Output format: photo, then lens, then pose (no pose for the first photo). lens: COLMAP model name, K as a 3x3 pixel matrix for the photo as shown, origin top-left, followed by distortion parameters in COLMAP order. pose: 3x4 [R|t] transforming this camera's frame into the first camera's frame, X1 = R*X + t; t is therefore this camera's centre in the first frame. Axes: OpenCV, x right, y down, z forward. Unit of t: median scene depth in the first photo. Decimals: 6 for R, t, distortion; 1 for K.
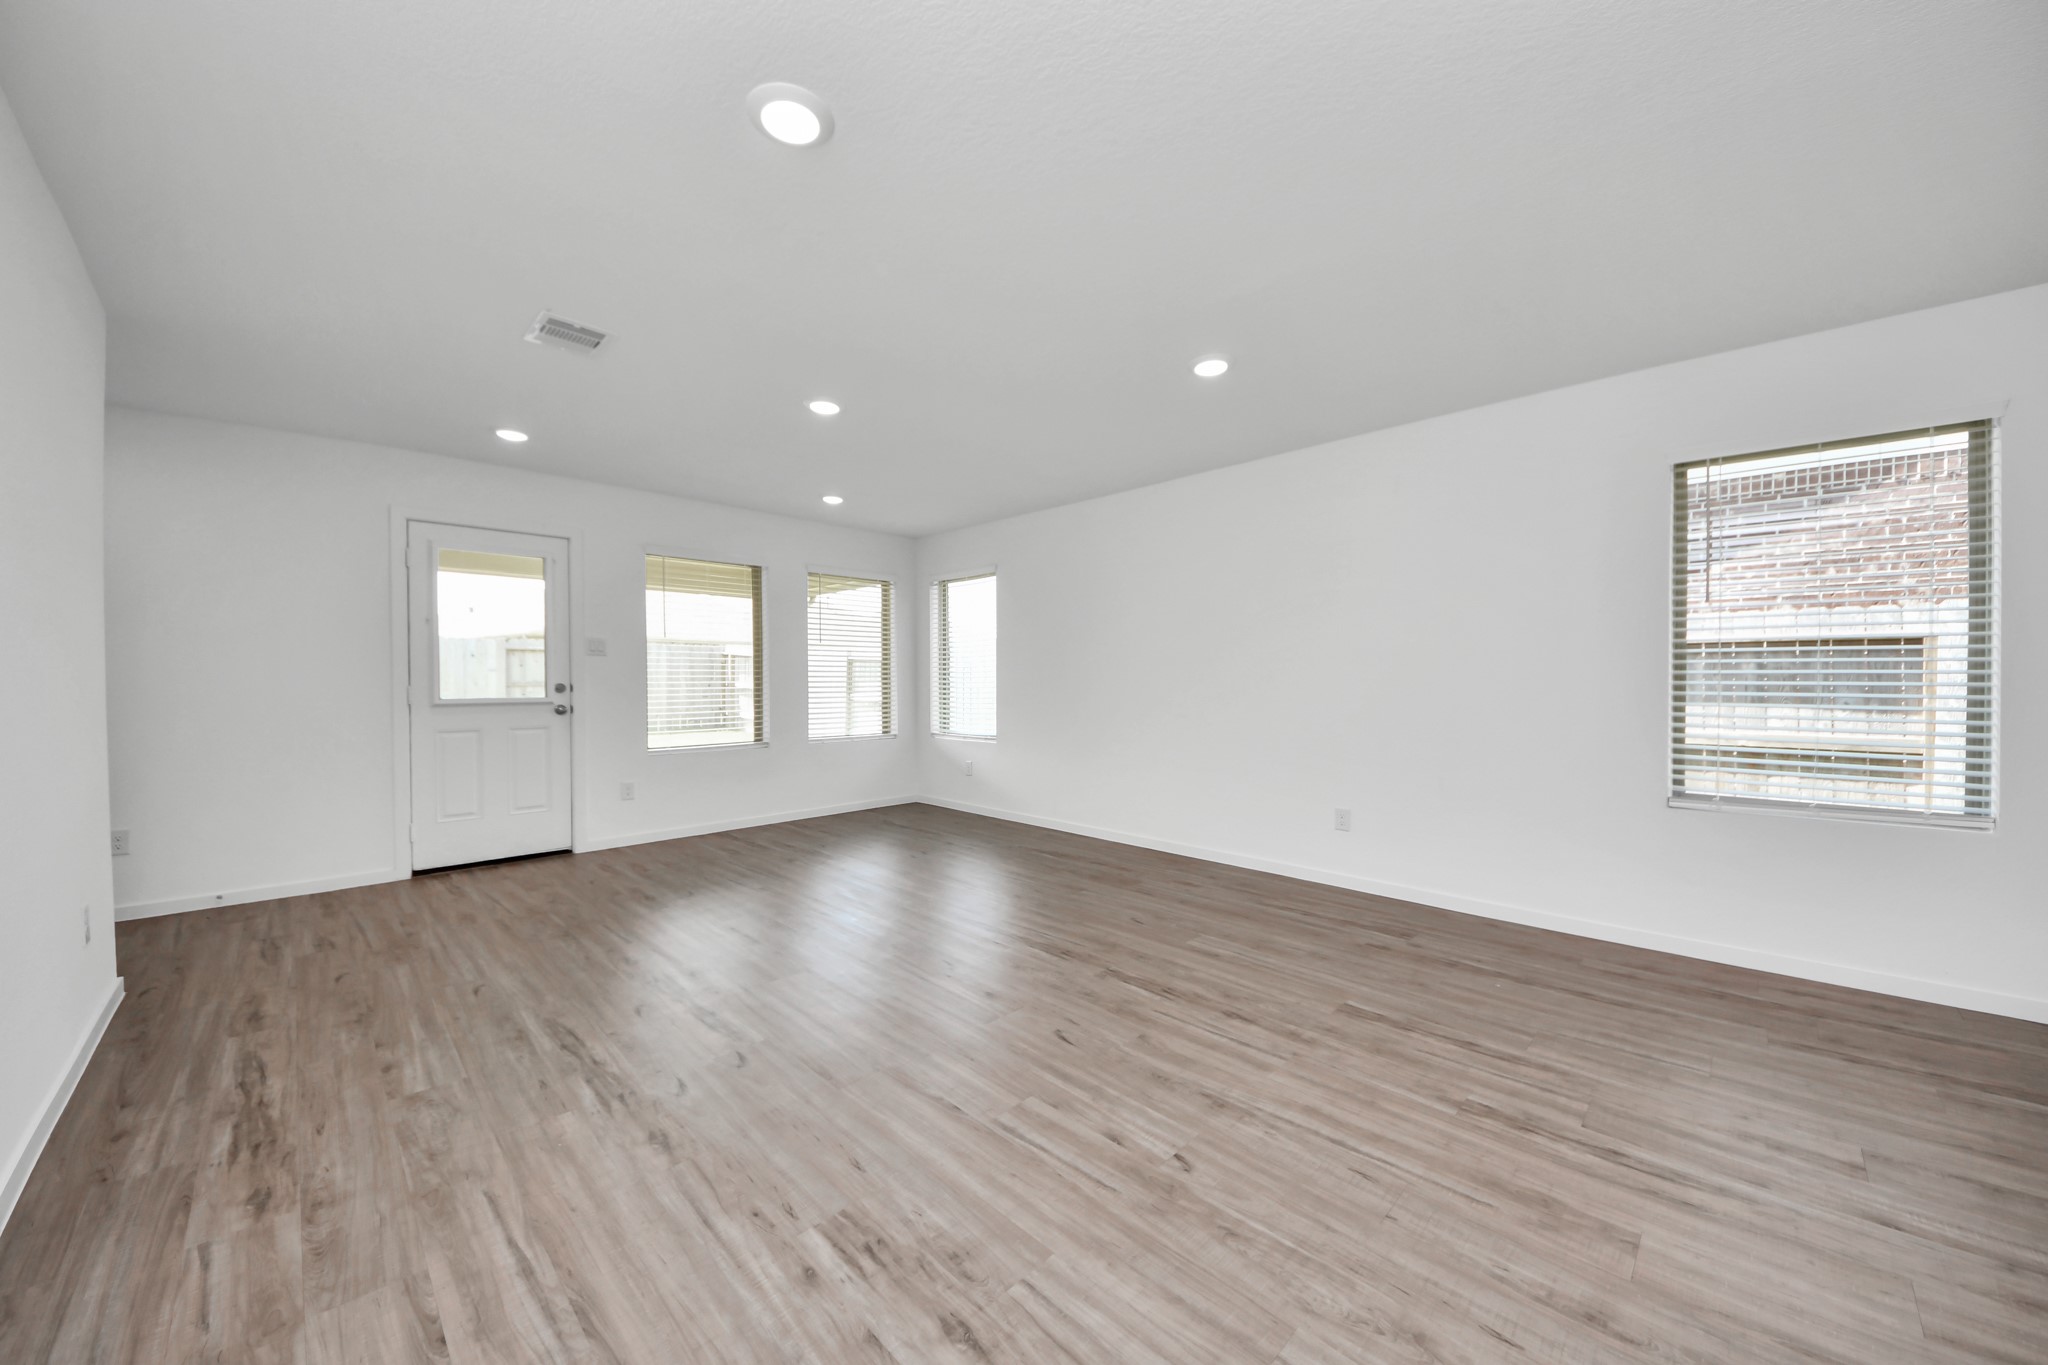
lens RADIAL K [[727.6, 0, 1033.5], [0, 727.6, 682.8], [0, 0, 1]] dist [0.001016, -0.005258]
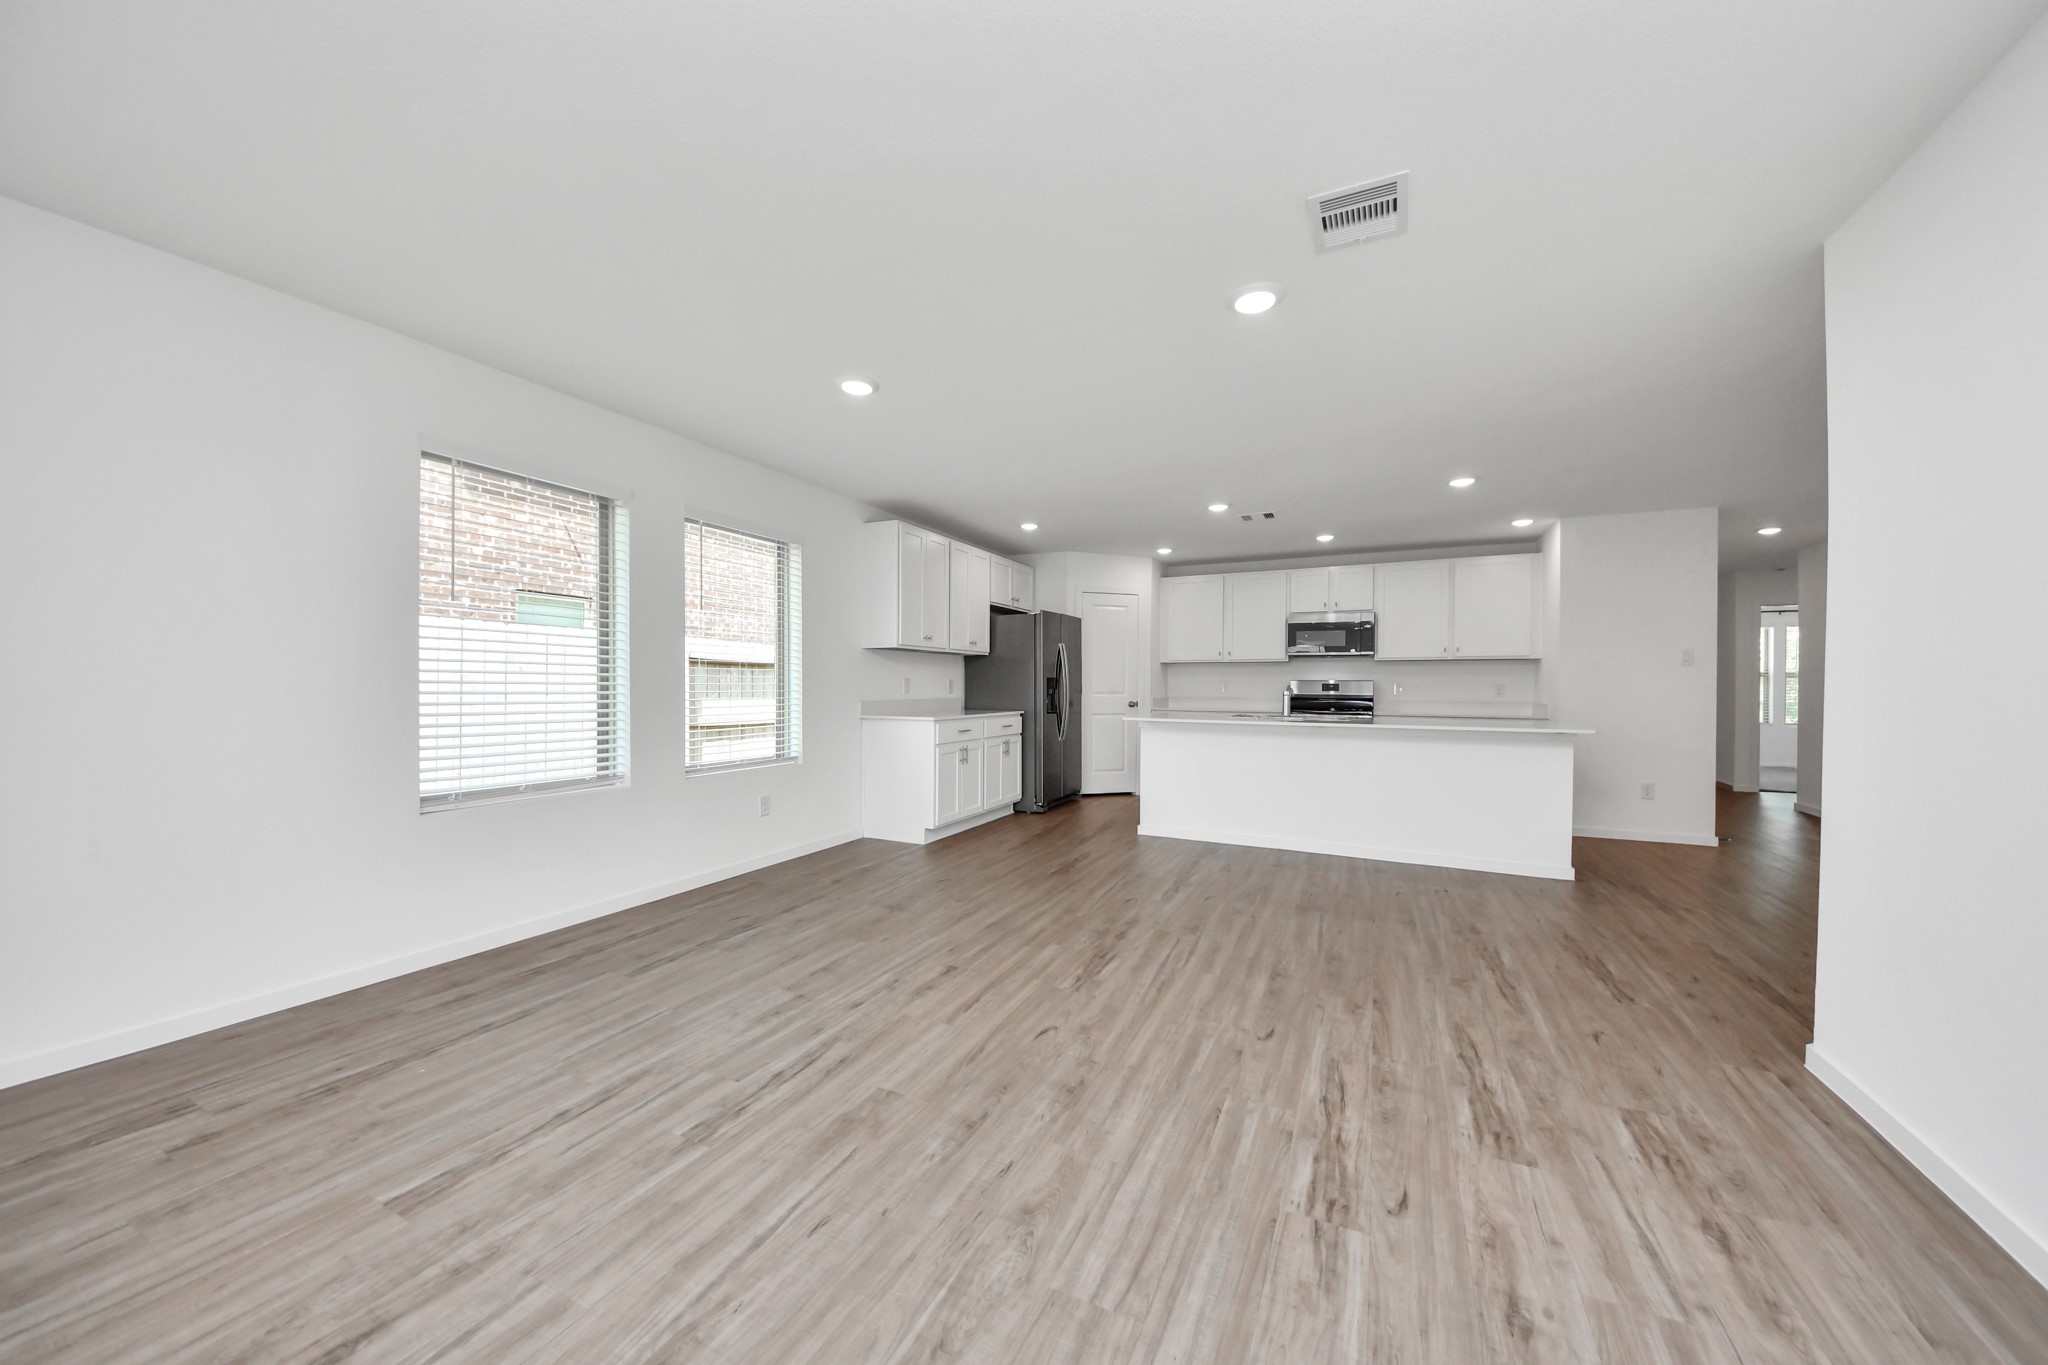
lens RADIAL K [[727.6, 0, 1007.0], [0, 727.6, 679.4], [0, 0, 1]] dist [0.001016, -0.005258]
pose [[-0.307178, 0.008338, 0.951616, -0.367864], [-0.003899, 0.999942, -0.010020, 0.003274], [-0.951644, -0.006789, -0.307127, 0.802636]]
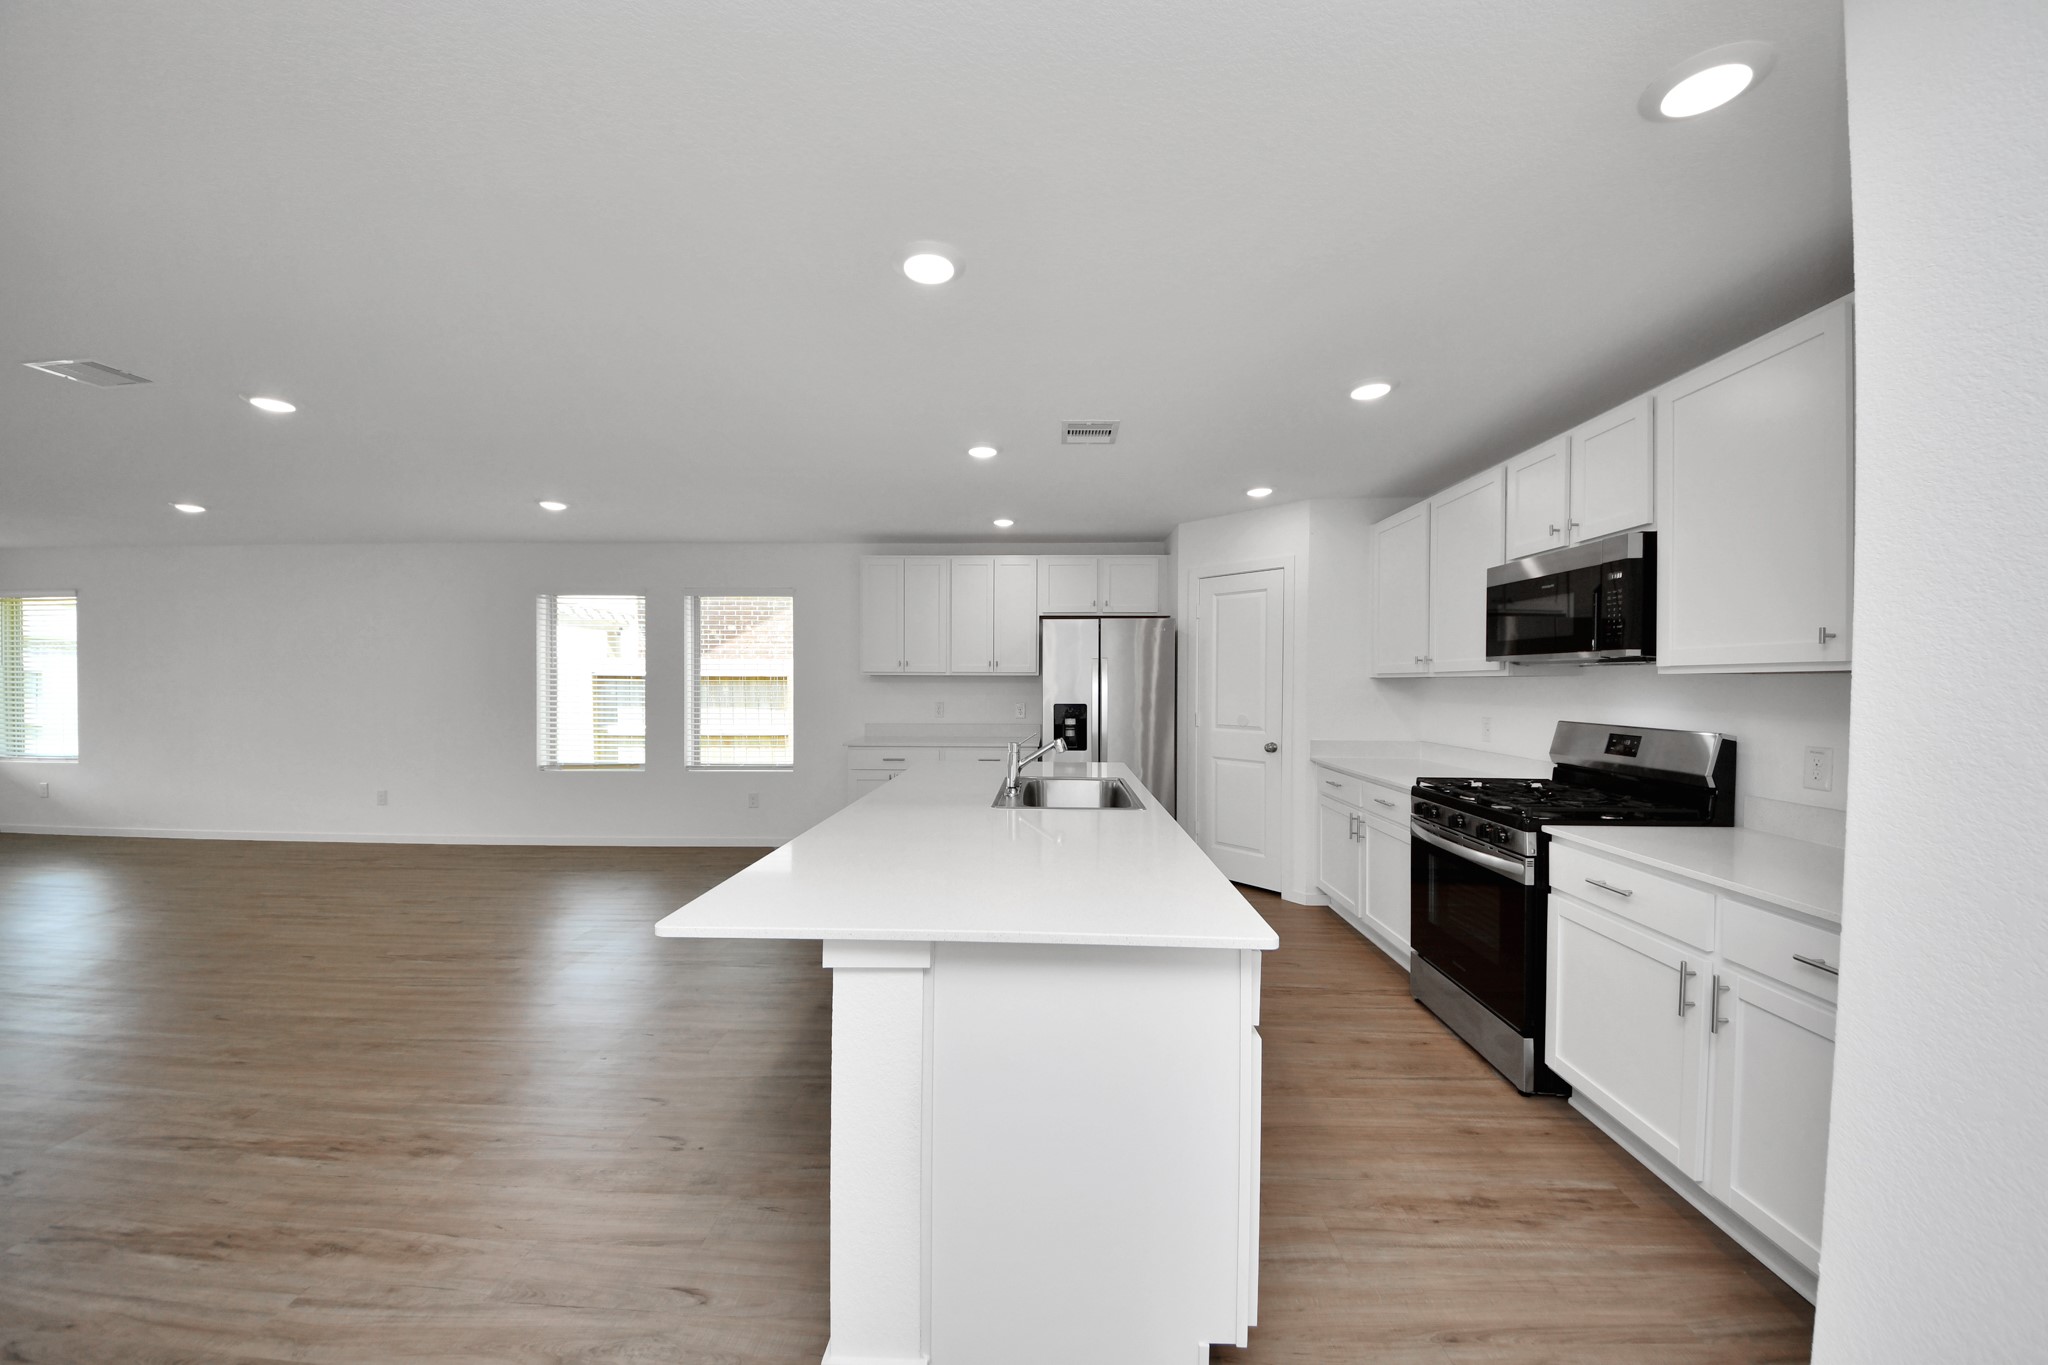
lens RADIAL K [[727.6, 0, 1010.2], [0, 727.6, 689.0], [0, 0, 1]] dist [0.001016, -0.005258]
pose [[0.744711, -0.011811, 0.667283, 0.726511], [0.000310, 0.999849, 0.017351, -0.115794], [-0.667387, -0.012715, 0.744602, -1.815125]]
